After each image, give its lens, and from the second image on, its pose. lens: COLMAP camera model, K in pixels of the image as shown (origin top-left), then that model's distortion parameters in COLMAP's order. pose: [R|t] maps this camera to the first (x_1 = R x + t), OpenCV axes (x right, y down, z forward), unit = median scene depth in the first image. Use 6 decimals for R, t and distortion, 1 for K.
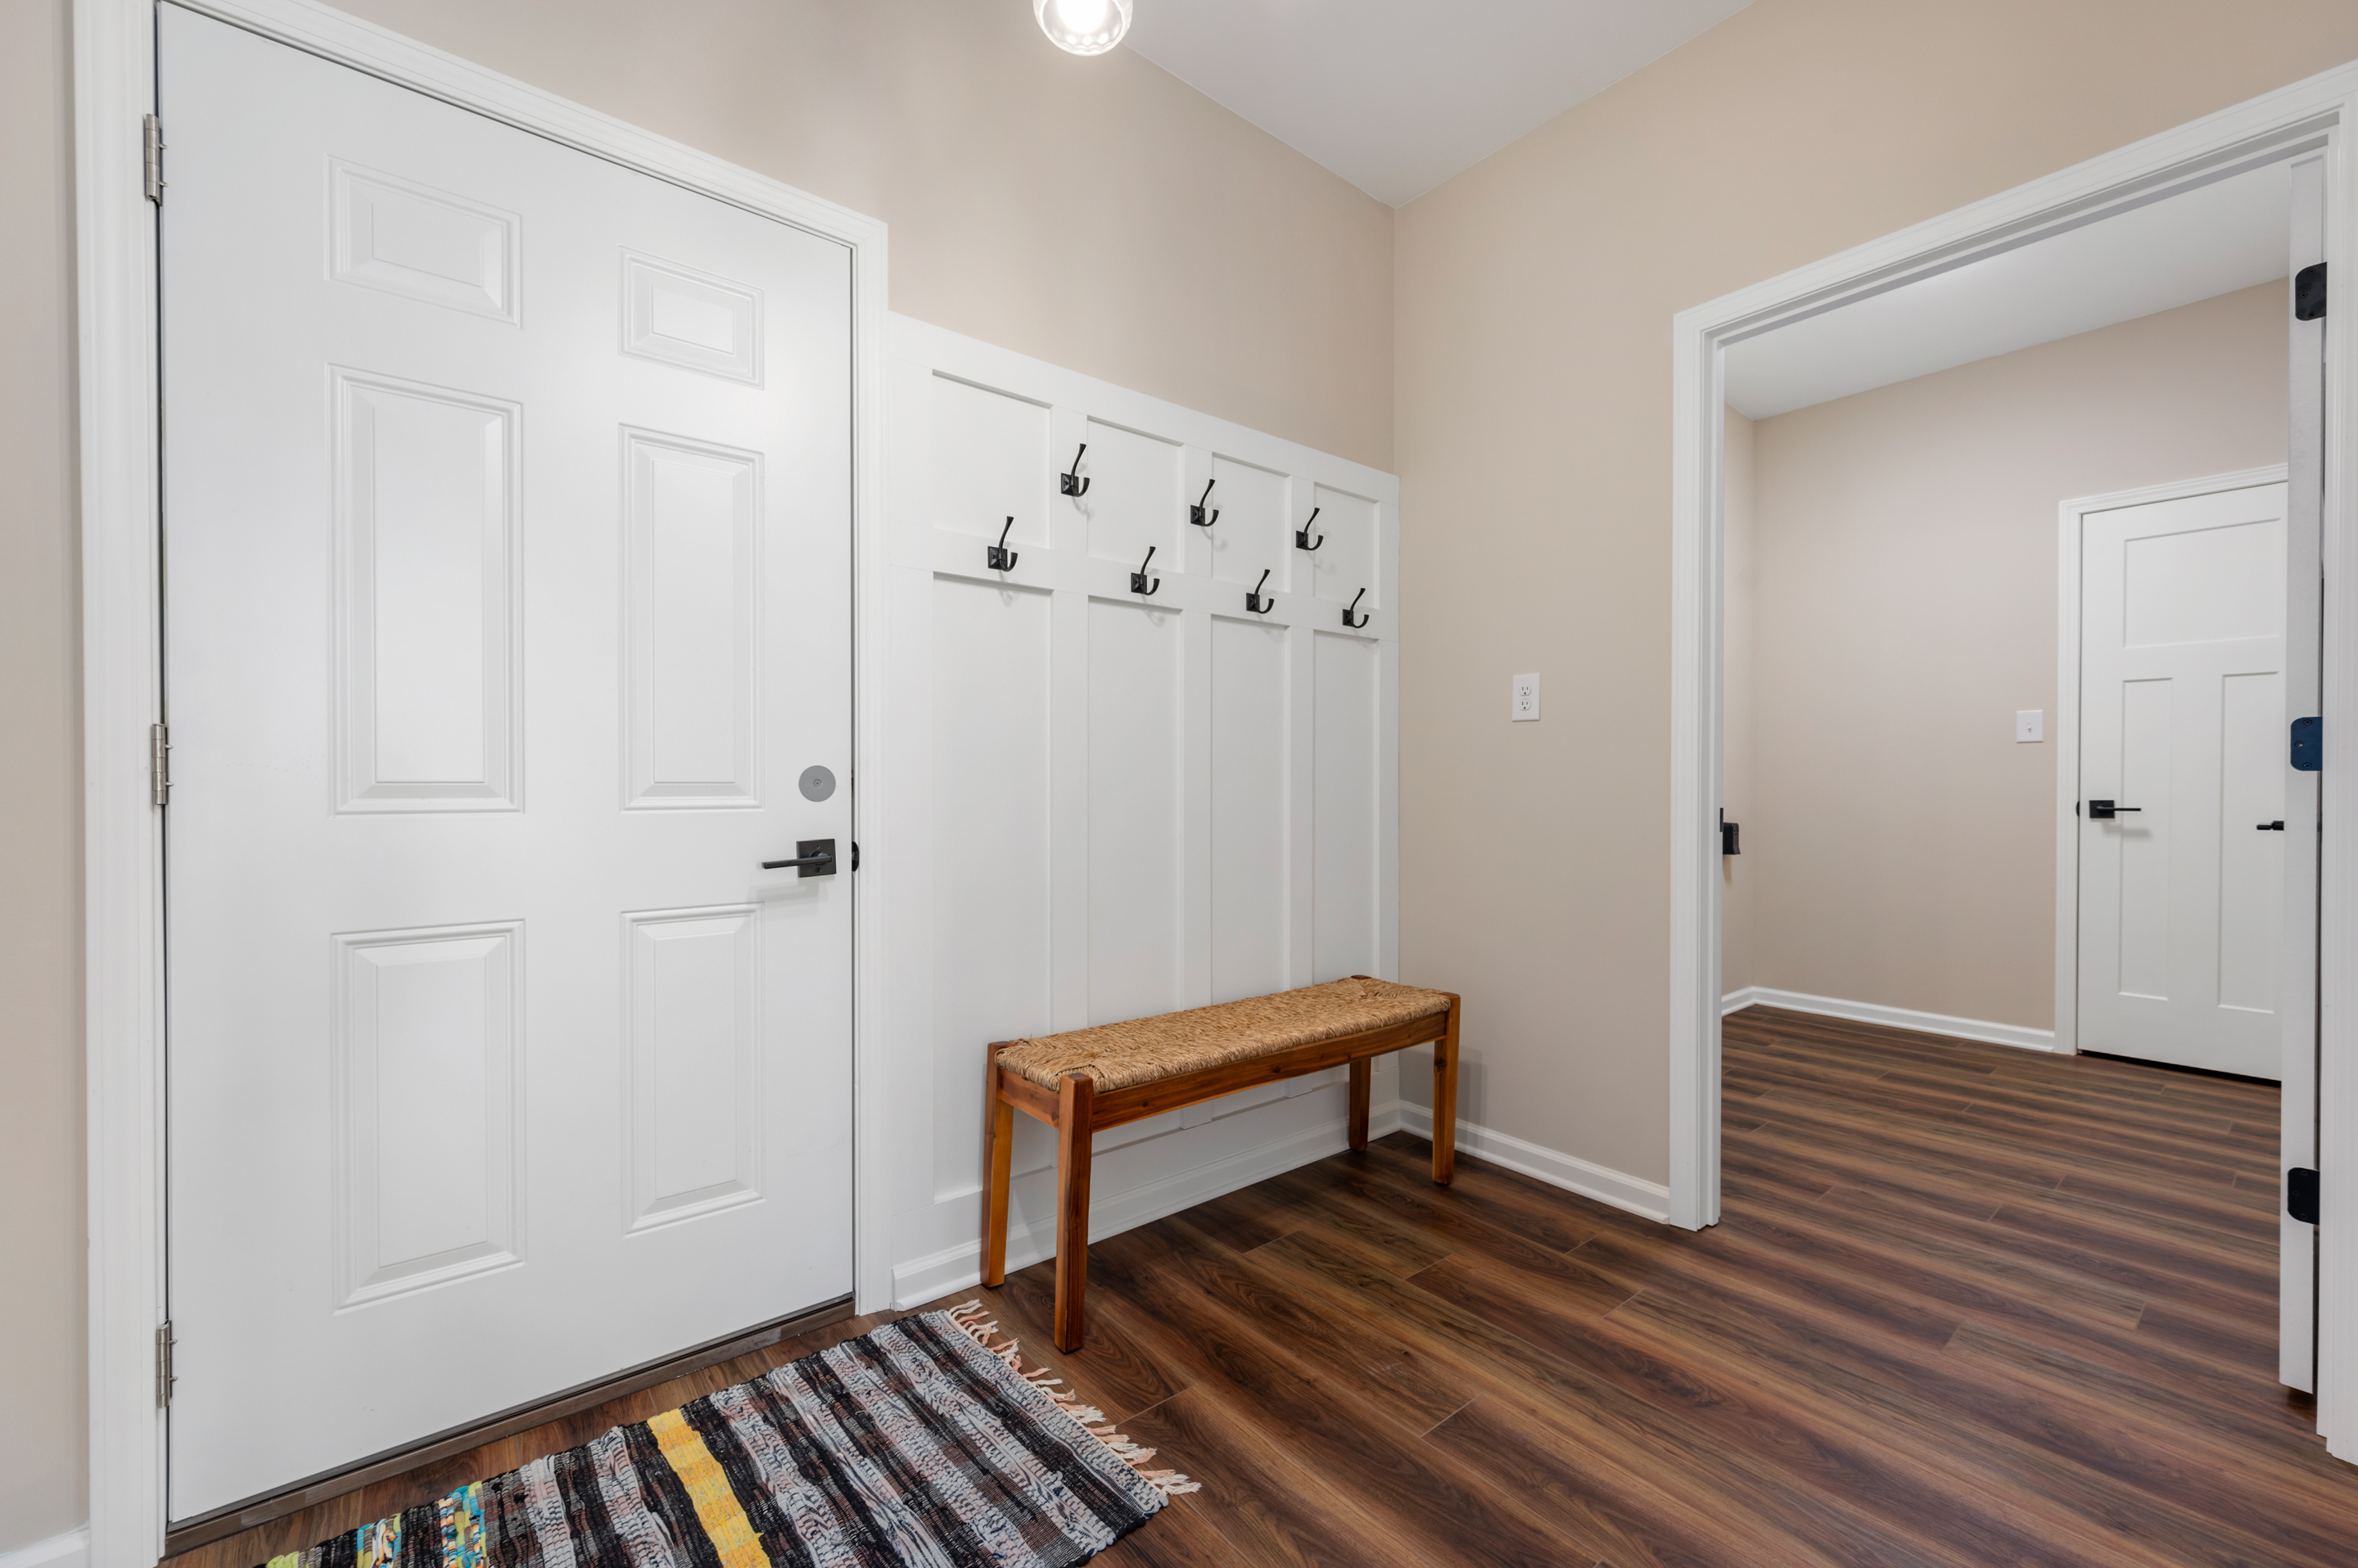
lens RADIAL K [[943.6, 0, 1187.4], [0, 943.6, 782.3], [0, 0, 1]] dist [0.002219, 0.000160]
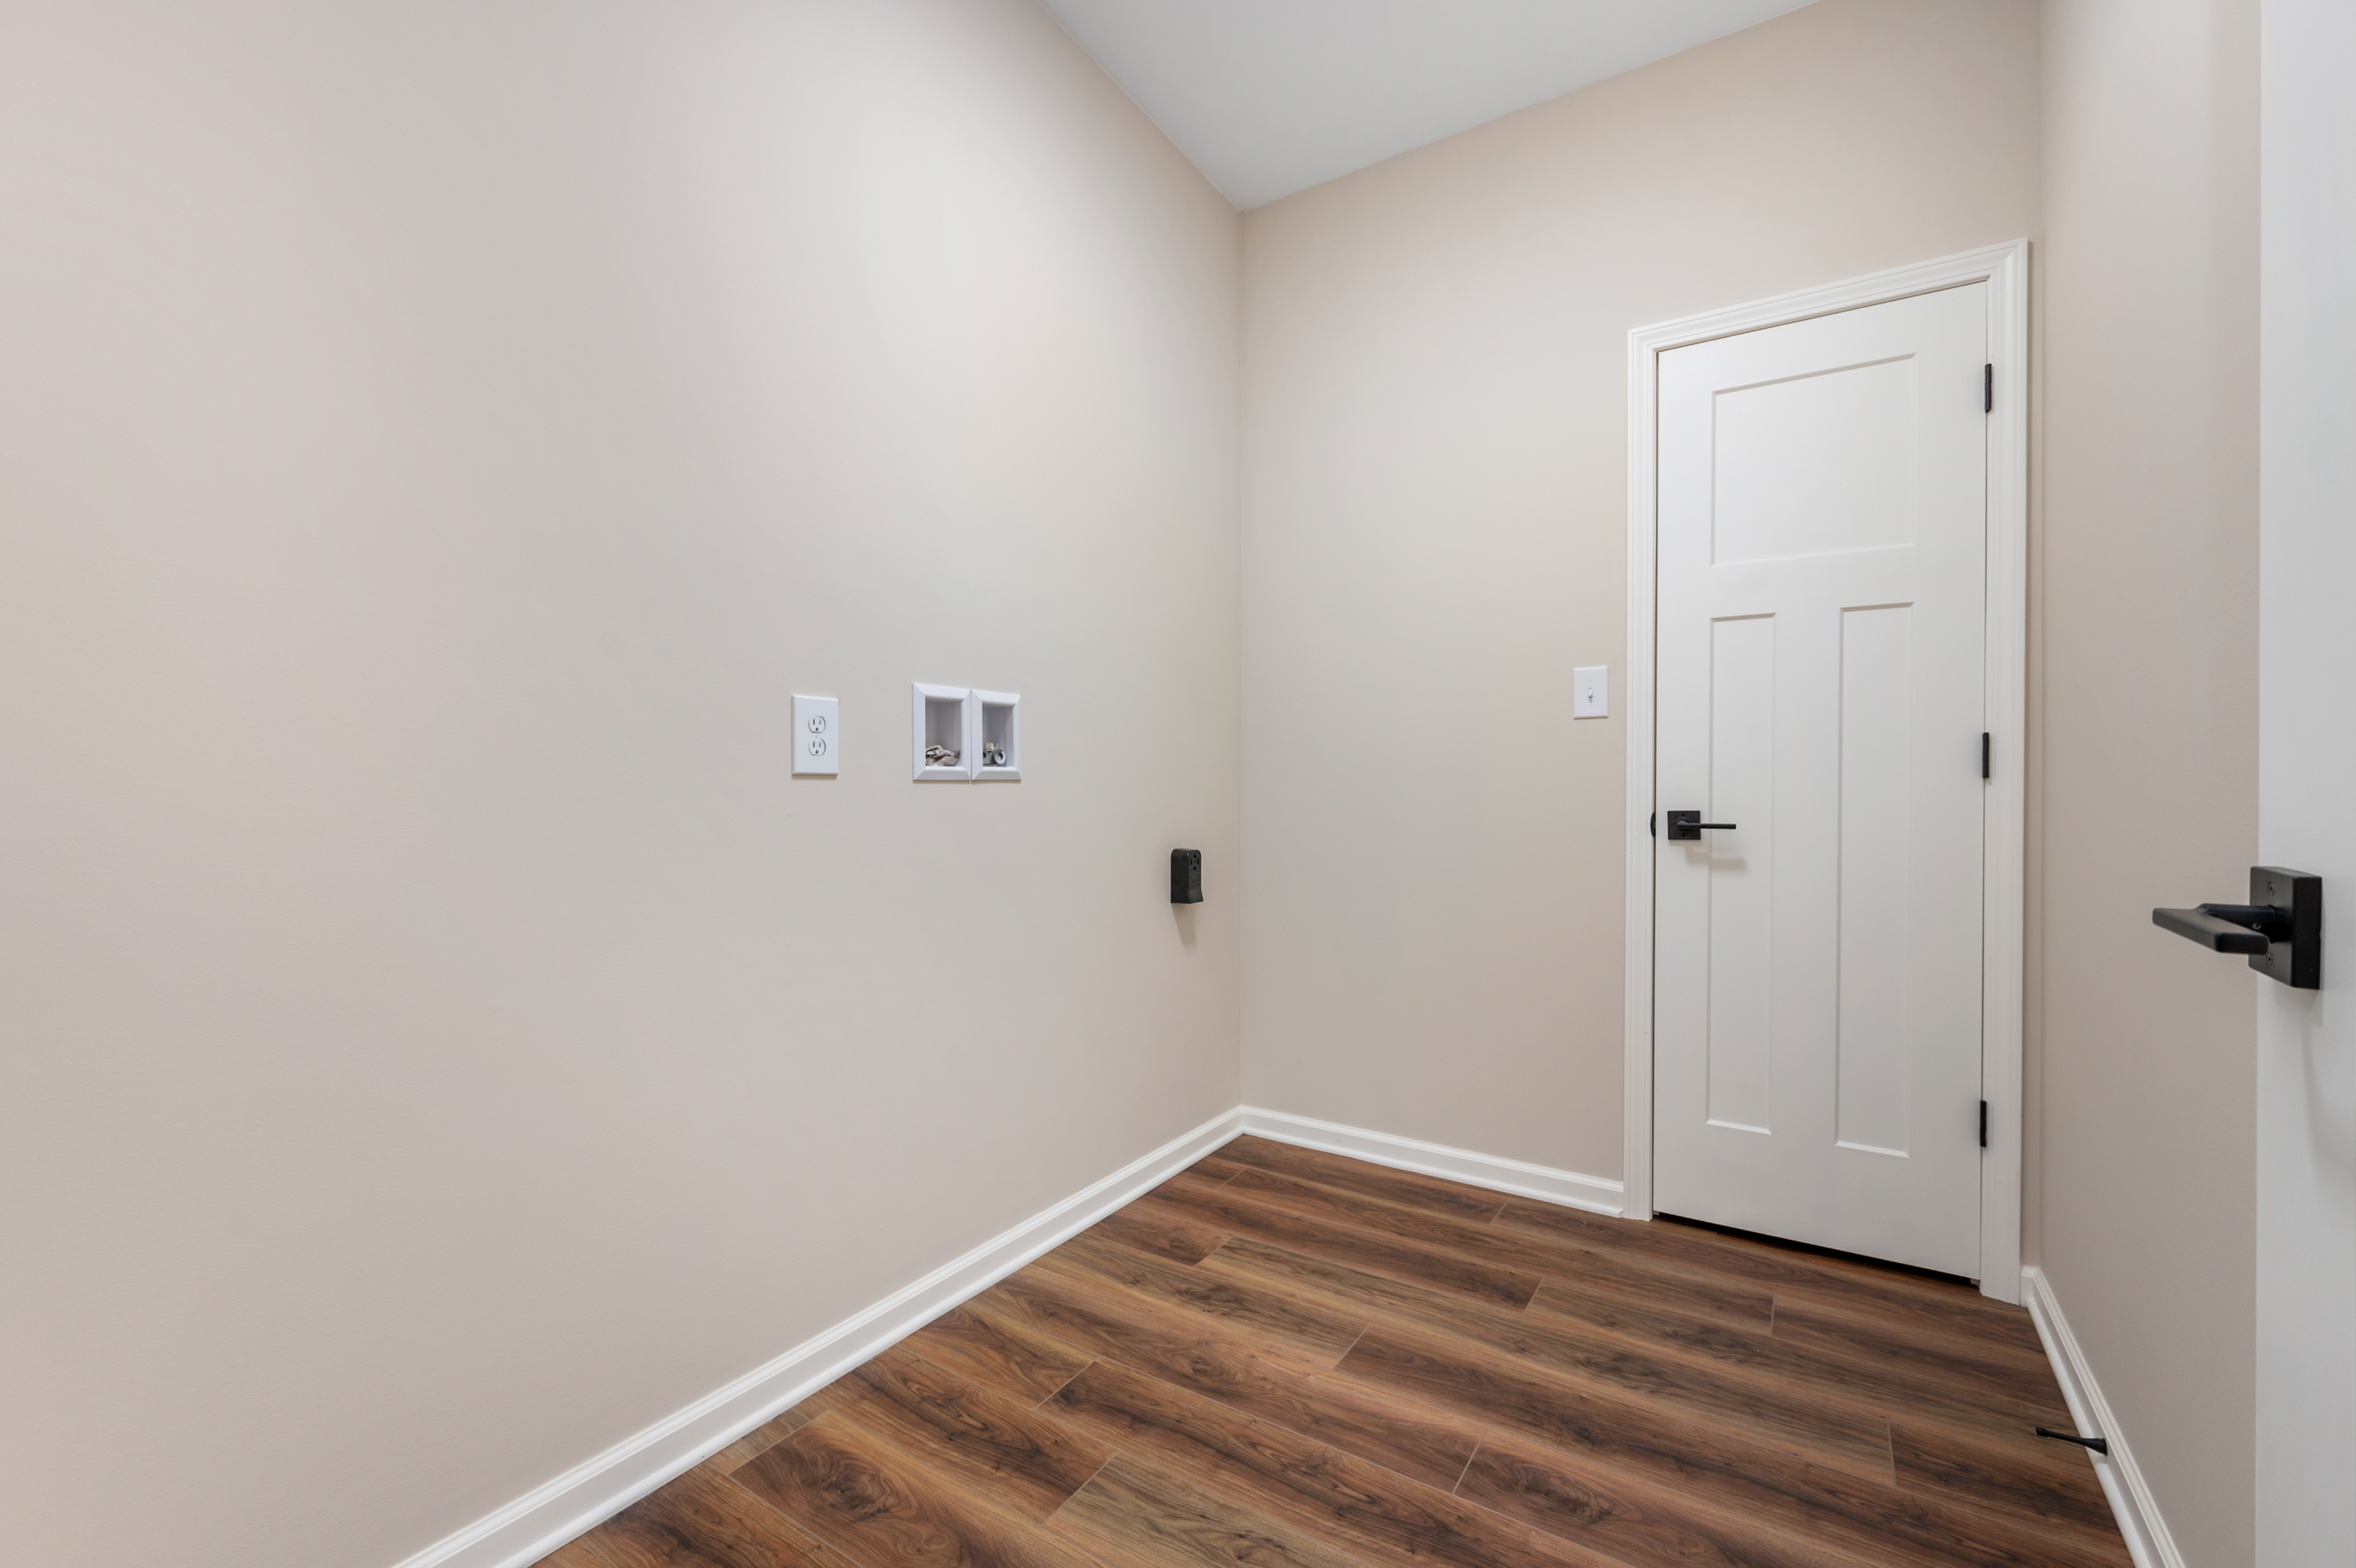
lens RADIAL K [[1003.6, 0, 1165.7], [0, 1003.6, 790.9], [0, 0, 1]] dist [-0.003978, -0.000119]
pose [[0.952731, 0.001387, 0.303812, 0.434968], [-0.000190, 0.999992, -0.003970, 0.008466], [-0.303815, 0.003725, 0.952724, 0.467885]]
